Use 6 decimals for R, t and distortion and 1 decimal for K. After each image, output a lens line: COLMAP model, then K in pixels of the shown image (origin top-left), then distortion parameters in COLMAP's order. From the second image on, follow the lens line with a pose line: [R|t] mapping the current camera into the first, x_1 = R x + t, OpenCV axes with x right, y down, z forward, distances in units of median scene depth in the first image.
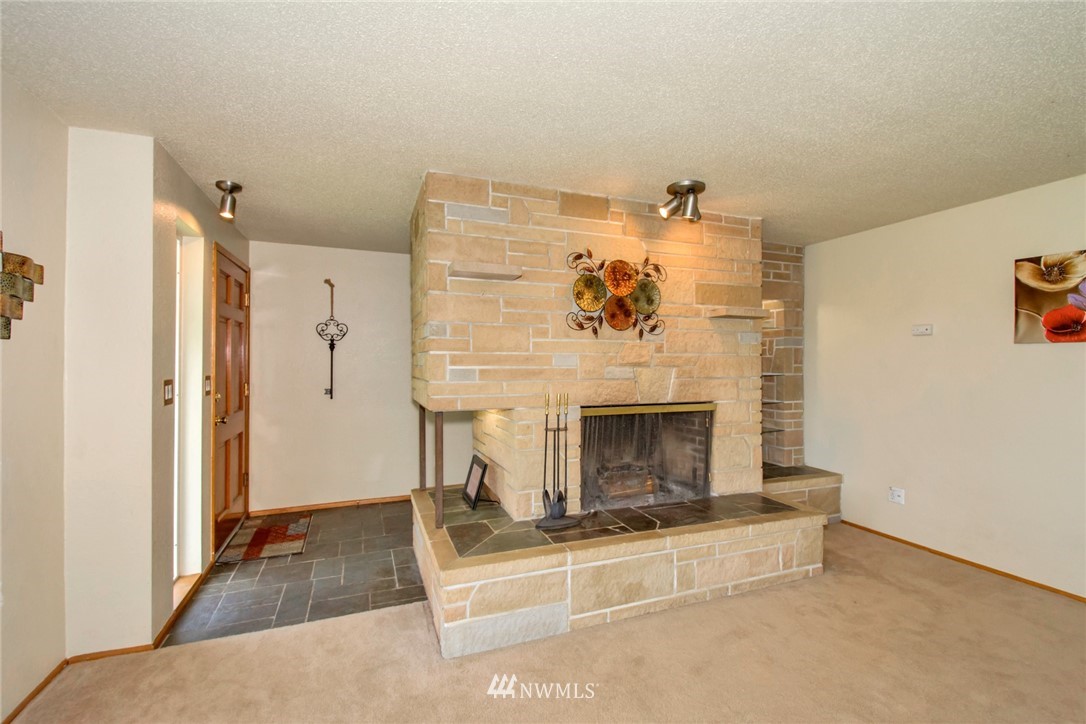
lens RADIAL K [[466.2, 0, 543.0], [0, 466.2, 362.0], [0, 0, 1]] dist [0.030466, -0.028655]
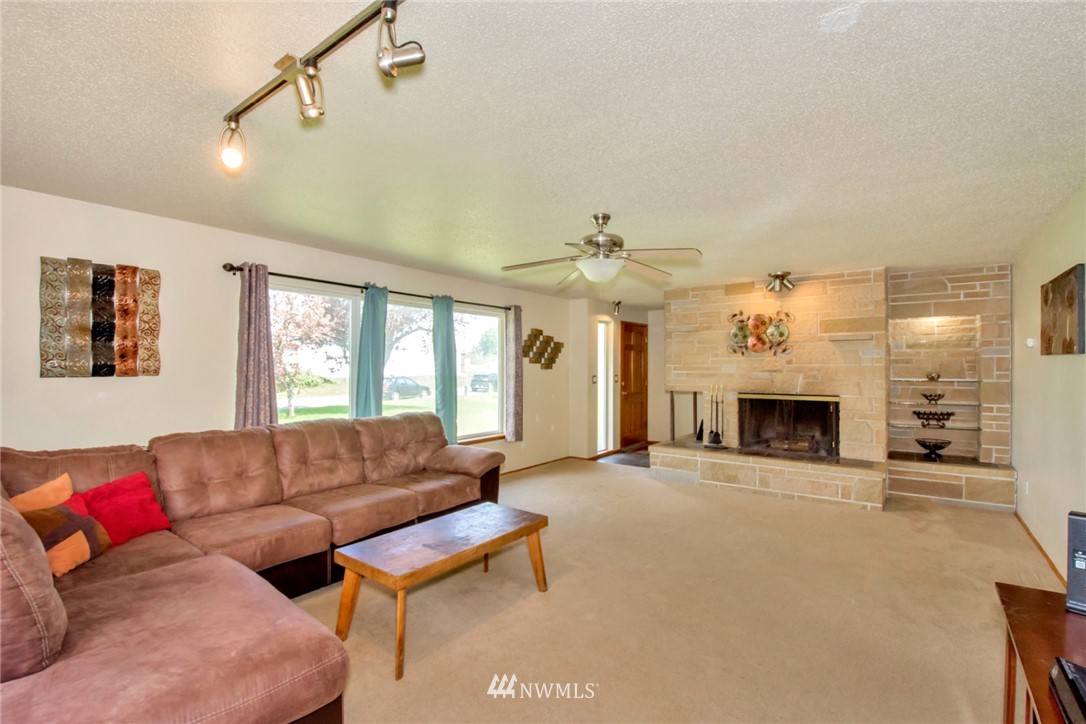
lens RADIAL K [[481.4, 0, 549.5], [0, 481.4, 370.5], [0, 0, 1]] dist [0.002791, -0.021473]
pose [[0.532245, 0.003274, -0.846584, 1.314223], [0.000088, 0.999992, 0.003922, -0.003833], [0.846591, -0.002162, 0.532240, -0.697422]]
